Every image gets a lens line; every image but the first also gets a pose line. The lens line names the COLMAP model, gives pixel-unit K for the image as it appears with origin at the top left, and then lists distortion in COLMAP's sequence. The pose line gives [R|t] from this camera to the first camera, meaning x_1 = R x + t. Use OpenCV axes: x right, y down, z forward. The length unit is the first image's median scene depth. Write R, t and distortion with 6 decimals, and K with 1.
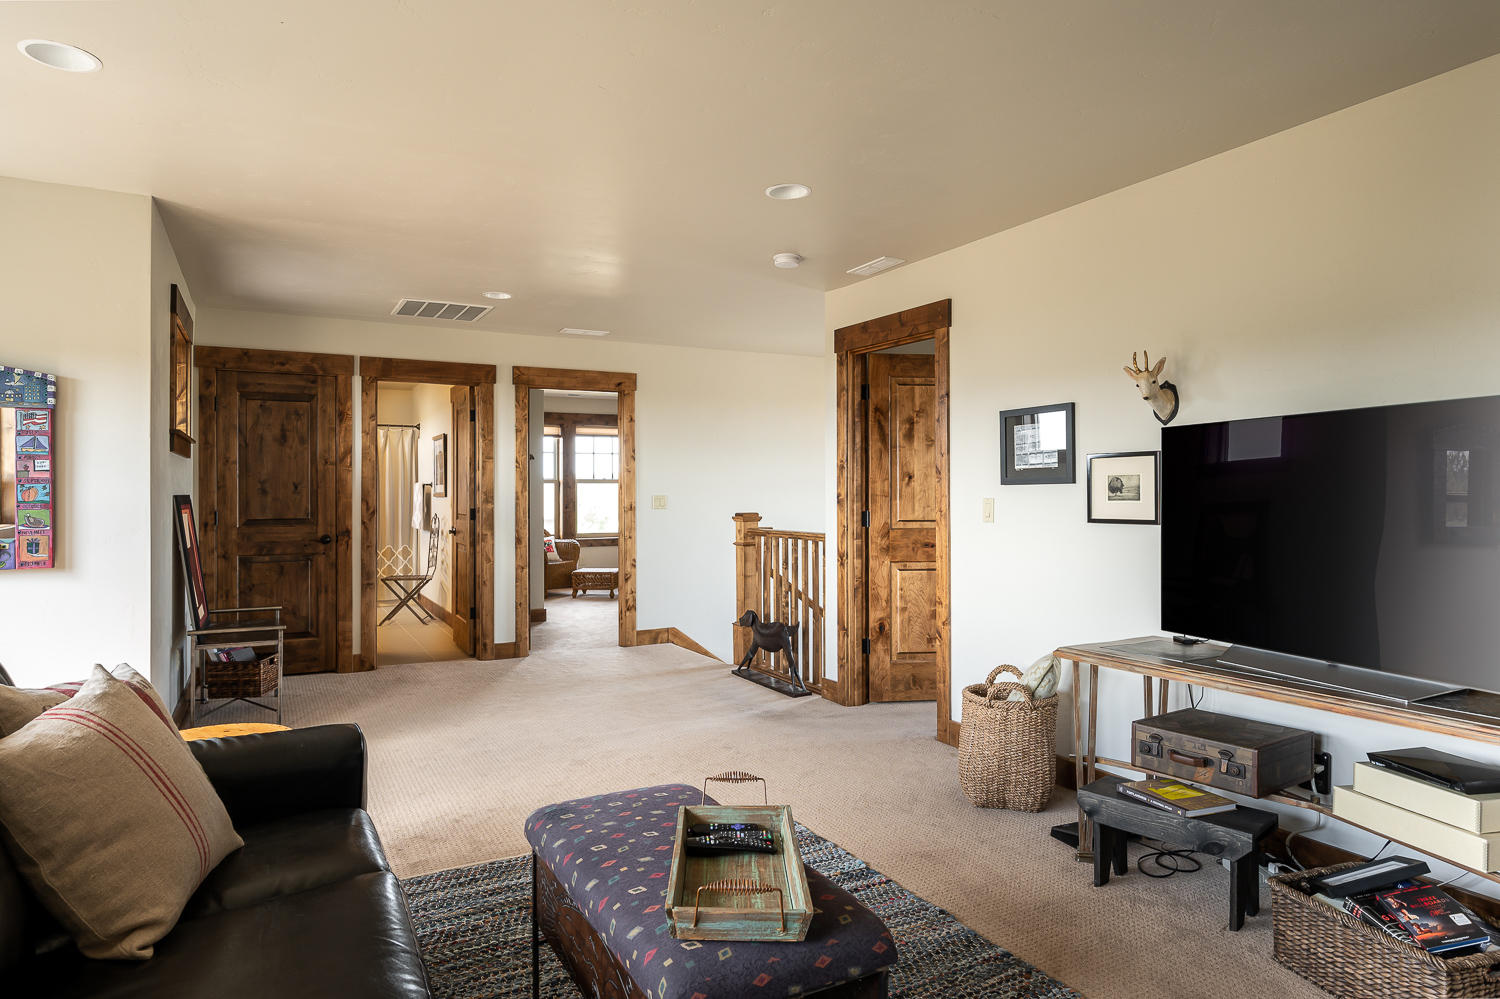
lens RADIAL K [[873.7, 0, 748.7], [0, 873.7, 499.5], [0, 0, 1]] dist [0.008485, 0.001018]
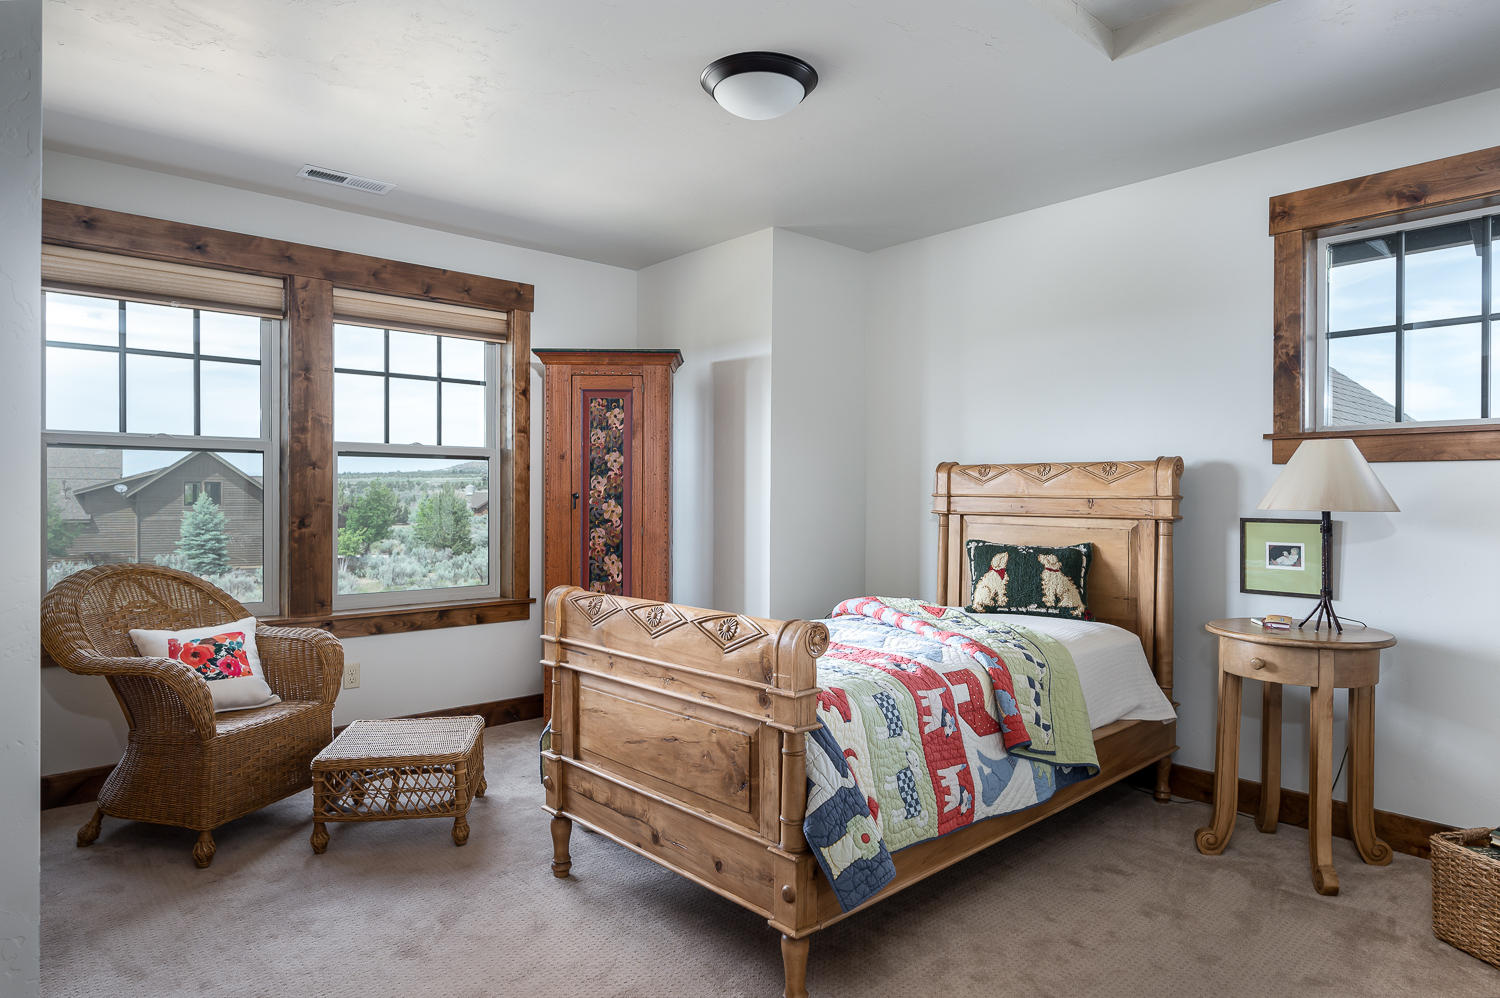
lens RADIAL K [[873.7, 0, 754.6], [0, 873.7, 504.1], [0, 0, 1]] dist [0.008485, 0.001018]
pose [[0.971513, 0.001193, 0.236985, -0.125322], [-0.002707, 0.999978, 0.006062, 0.000176], [-0.236972, -0.006531, 0.971494, 0.662265]]
